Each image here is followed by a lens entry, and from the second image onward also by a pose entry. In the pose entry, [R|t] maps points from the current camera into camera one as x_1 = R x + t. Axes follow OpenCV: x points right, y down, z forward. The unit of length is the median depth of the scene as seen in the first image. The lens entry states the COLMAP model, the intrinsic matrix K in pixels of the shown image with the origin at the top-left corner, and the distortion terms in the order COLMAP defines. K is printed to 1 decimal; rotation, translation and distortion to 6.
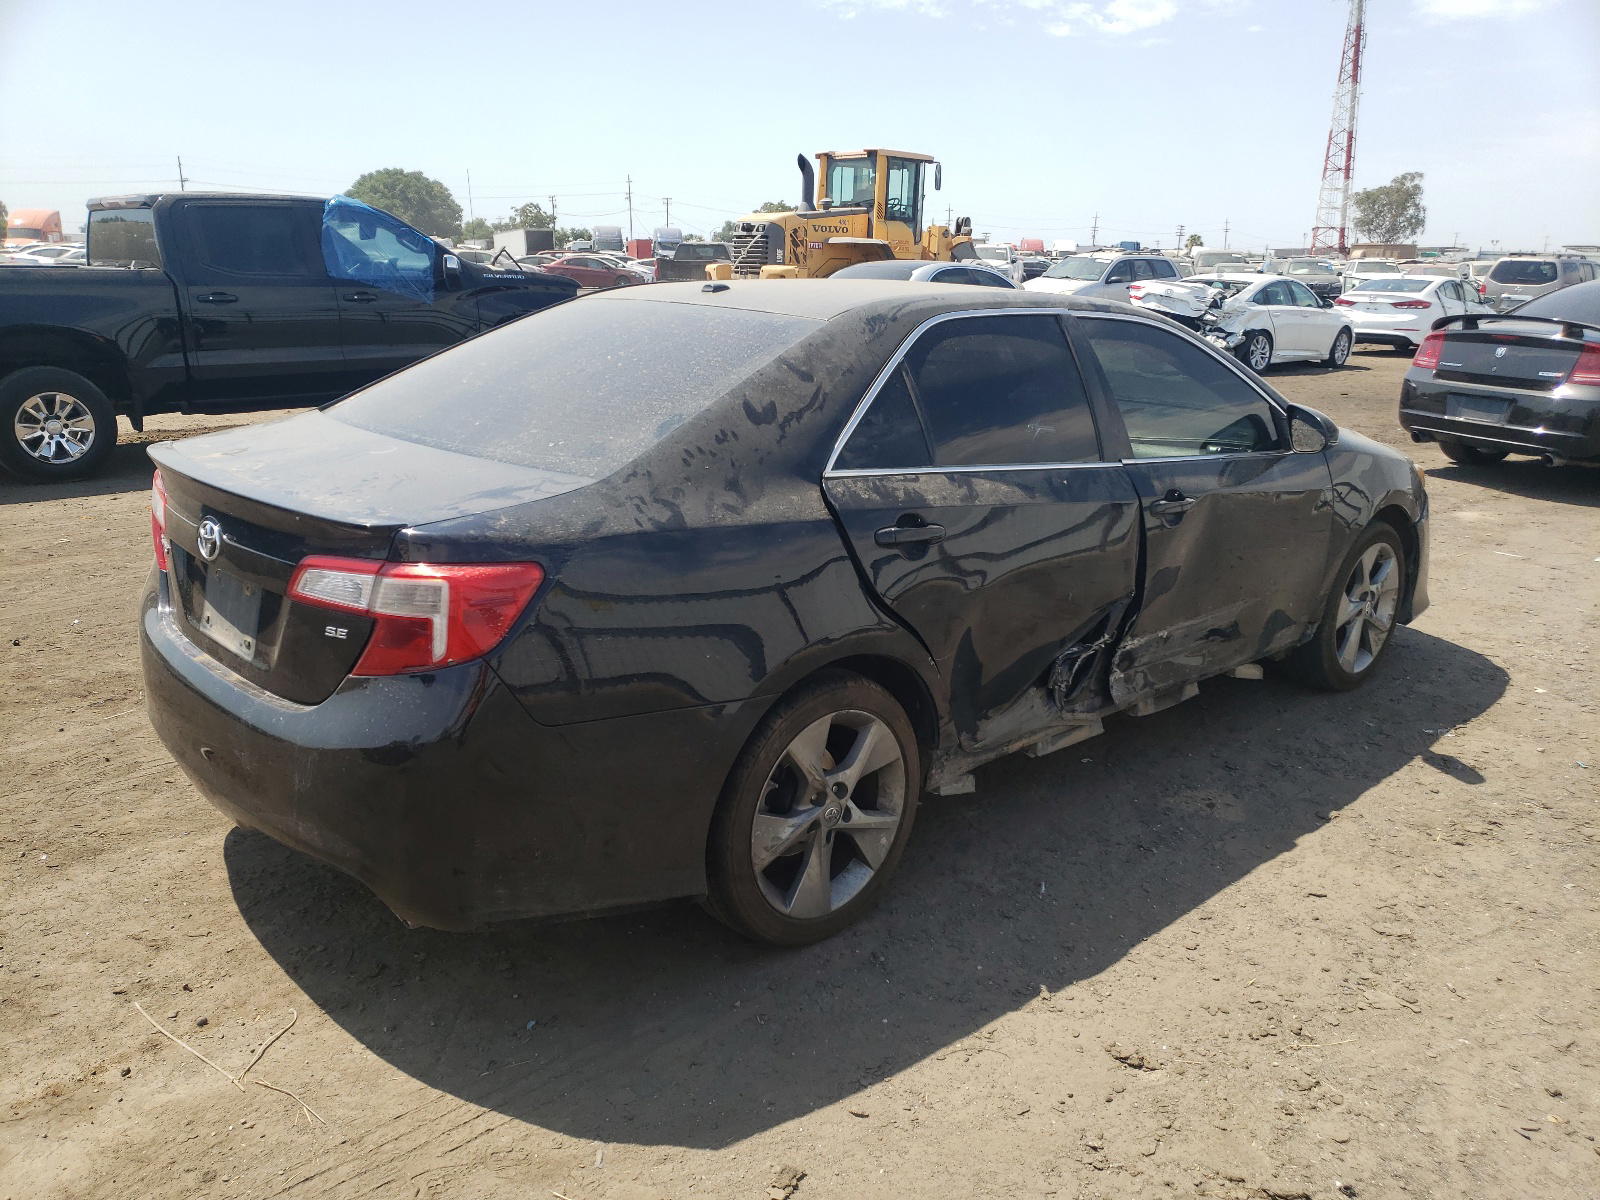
lens RADIAL K [[1201.3, 0, 861.1], [0, 1201.3, 544.9], [0, 0, 1]] dist [0.113446, -0.142153]
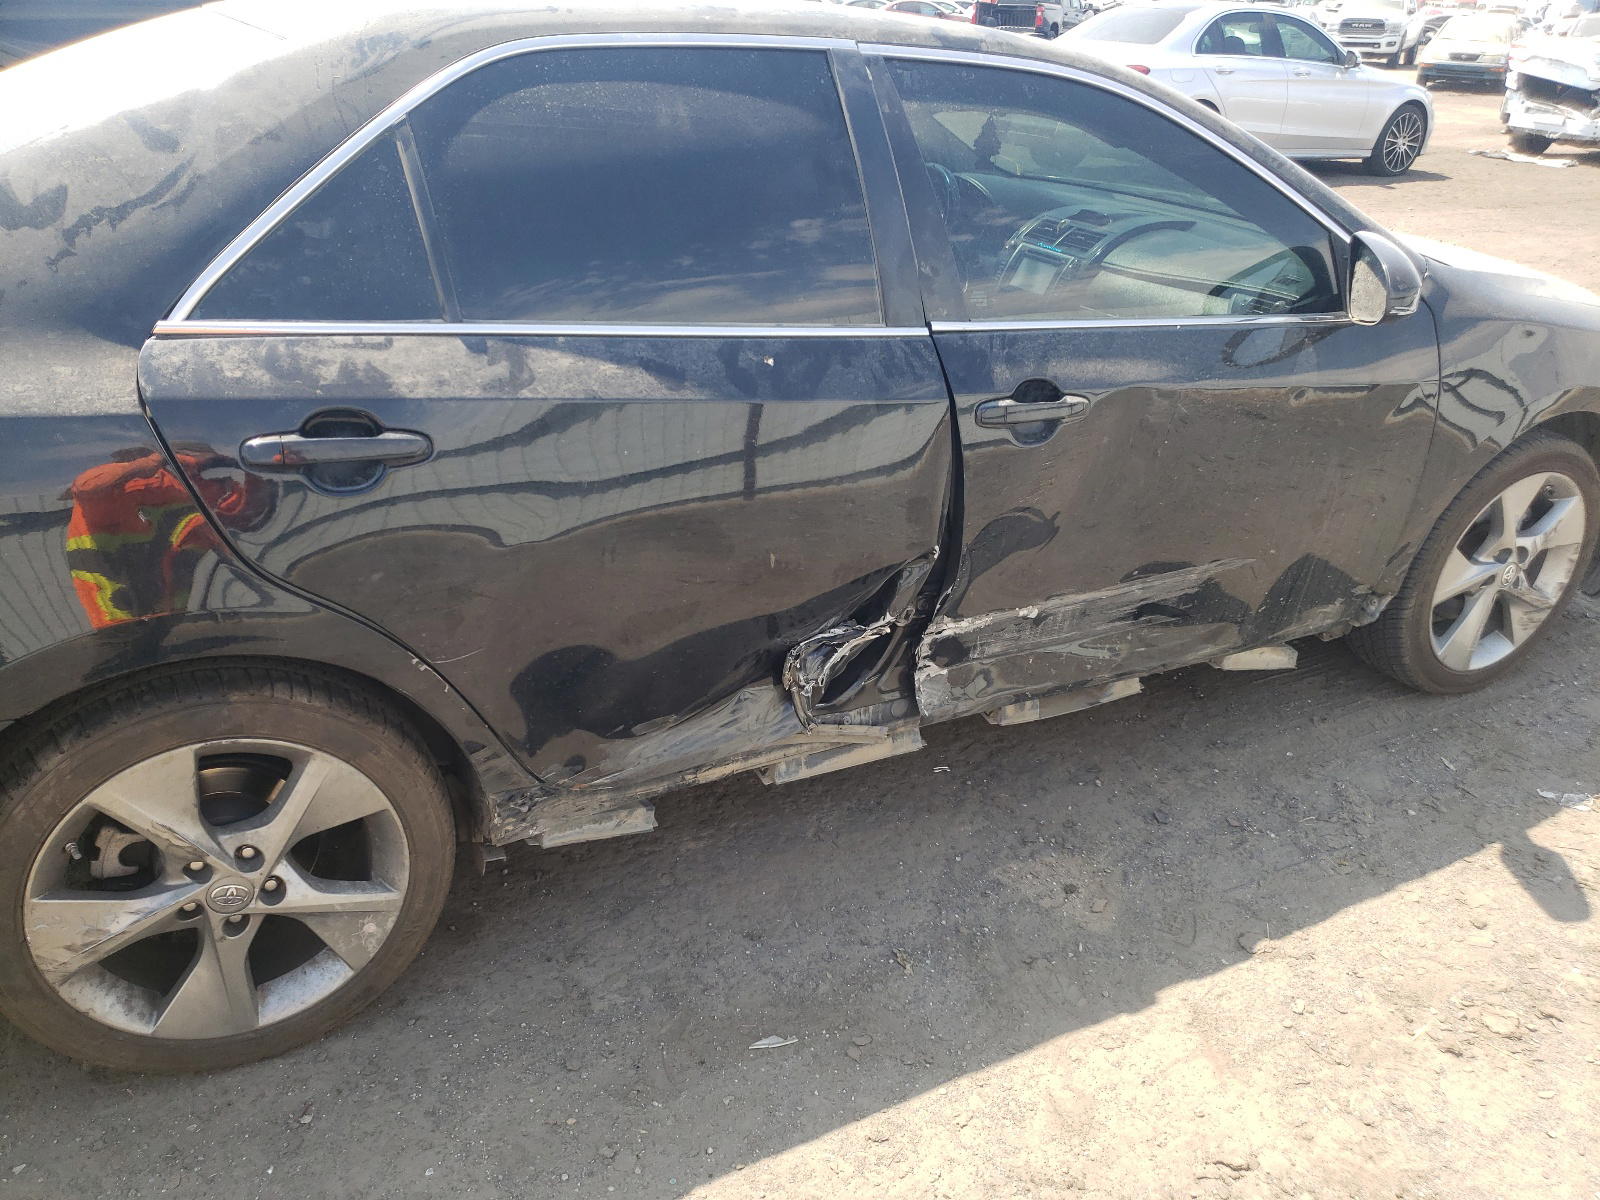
lens RADIAL K [[1201.3, 0, 861.1], [0, 1201.3, 544.9], [0, 0, 1]] dist [0.113446, -0.142153]
pose [[0.961794, 0.115234, -0.248341, 0.340081], [-0.072245, 0.981778, 0.175761, -0.066063], [0.264069, -0.151104, 0.952594, 0.430823]]
